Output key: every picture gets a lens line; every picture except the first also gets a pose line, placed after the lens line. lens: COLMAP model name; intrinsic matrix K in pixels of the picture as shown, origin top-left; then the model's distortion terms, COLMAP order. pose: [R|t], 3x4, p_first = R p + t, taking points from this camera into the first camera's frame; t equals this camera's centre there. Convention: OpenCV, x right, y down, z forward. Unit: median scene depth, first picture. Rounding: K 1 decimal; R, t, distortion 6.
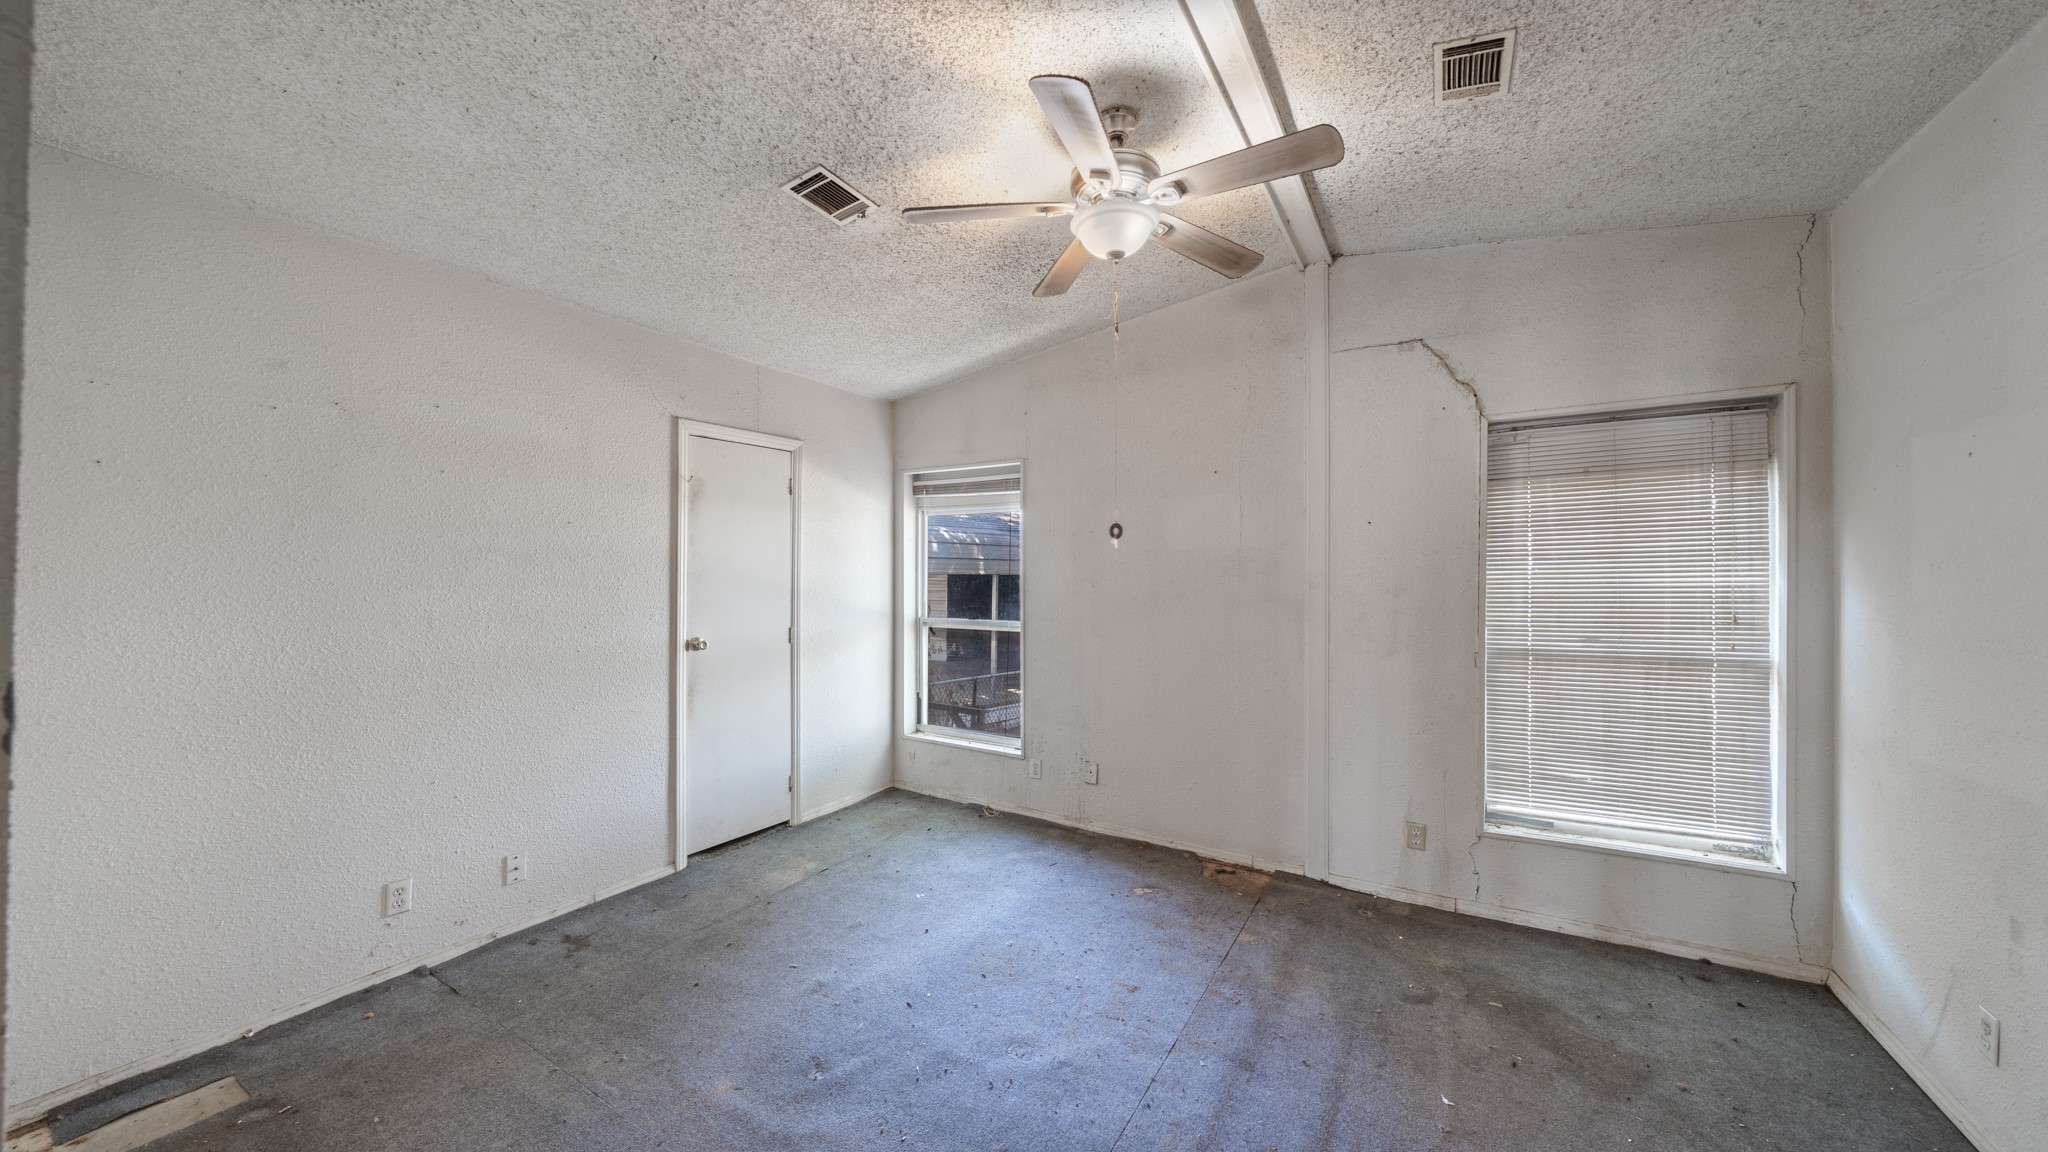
lens RADIAL K [[720.7, 0, 1024.0], [0, 720.7, 576.0], [0, 0, 1]] dist [-0.008503, 0.000063]
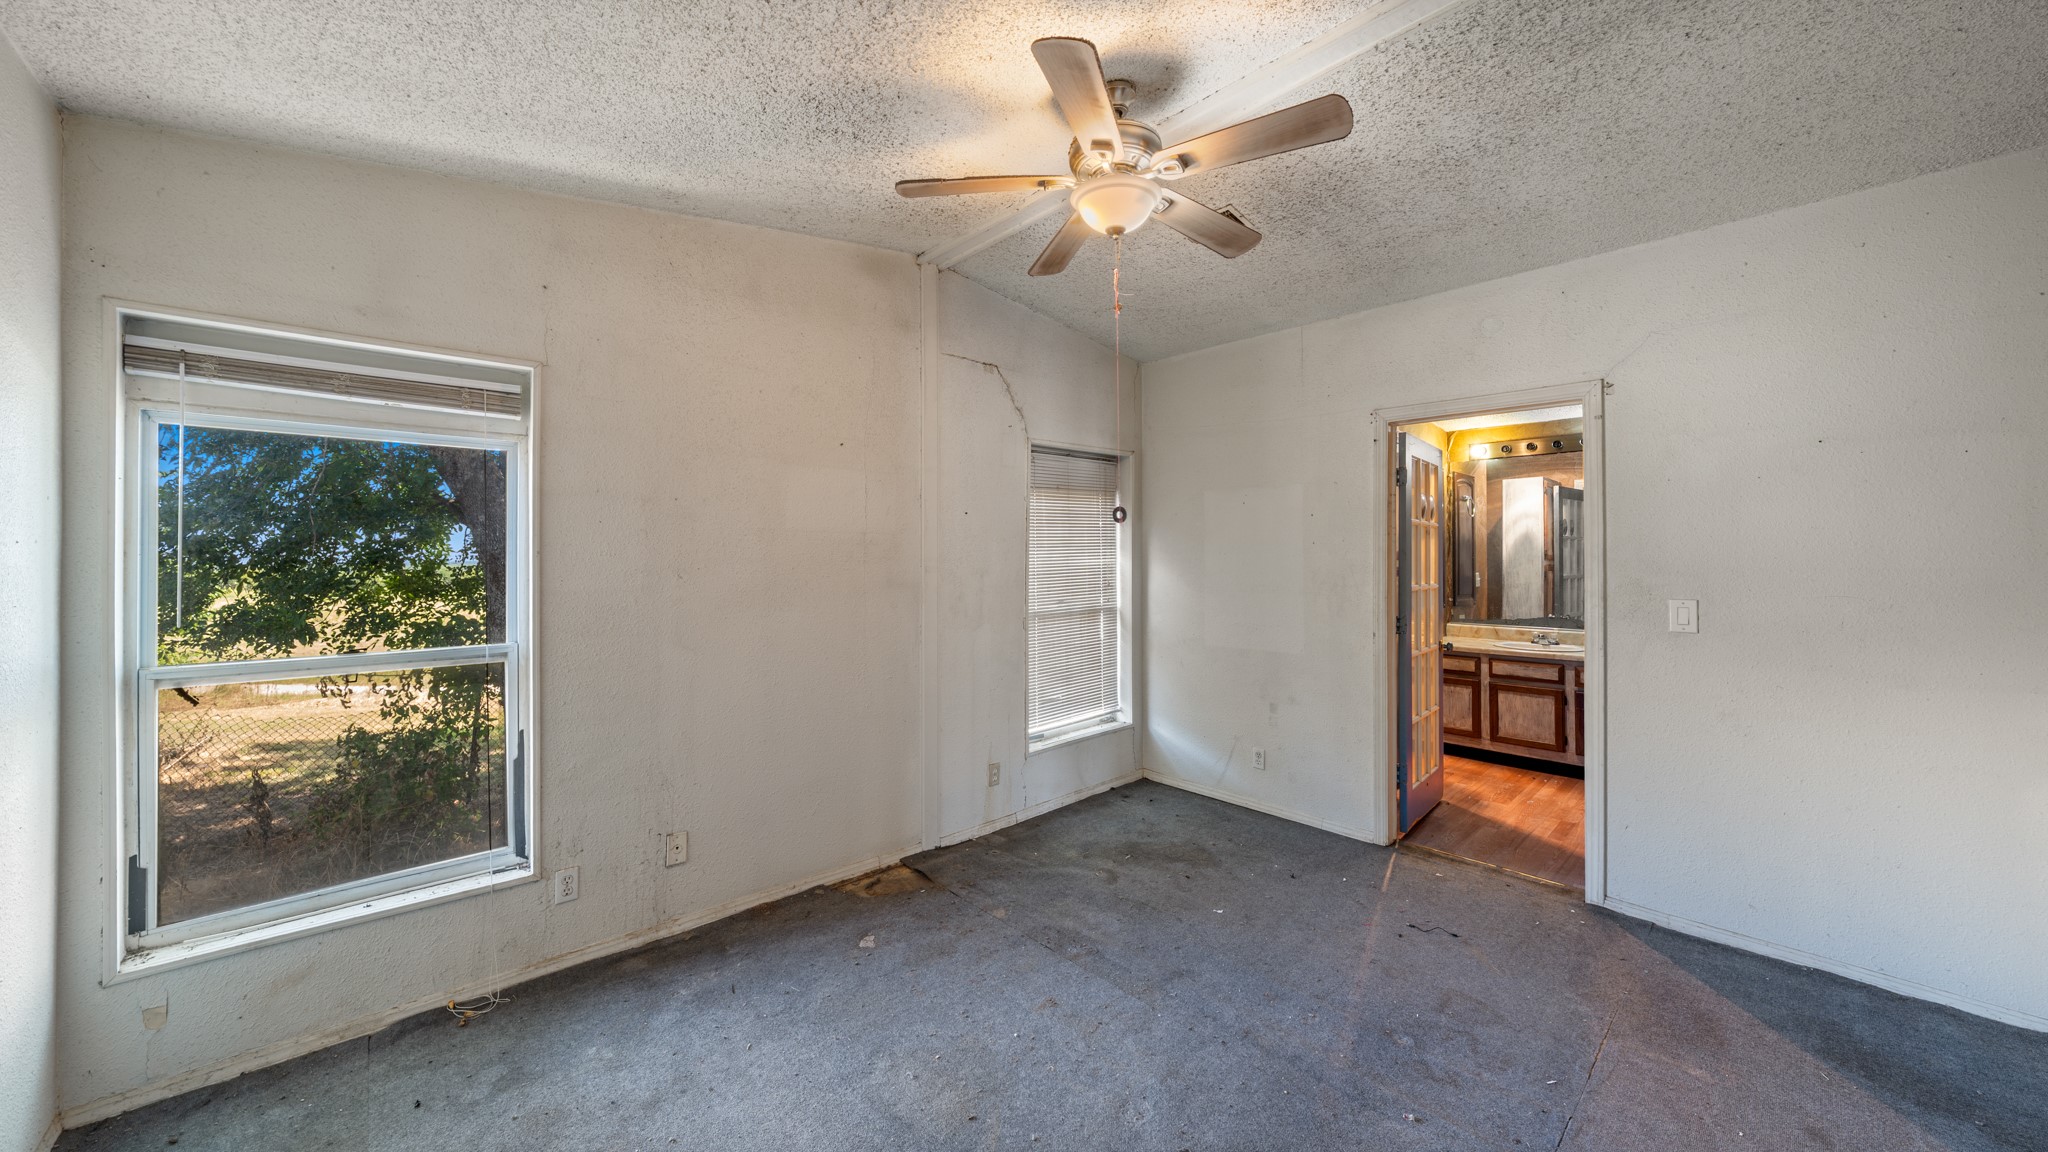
lens RADIAL K [[684.0, 0, 1092.4], [0, 684.0, 555.0], [0, 0, 1]] dist [-0.006722, -0.000020]
pose [[0.262266, 0.000318, 0.964995, -0.530968], [0.006055, 0.999980, -0.001975, -0.004728], [-0.964977, 0.006361, 0.262259, 0.545936]]
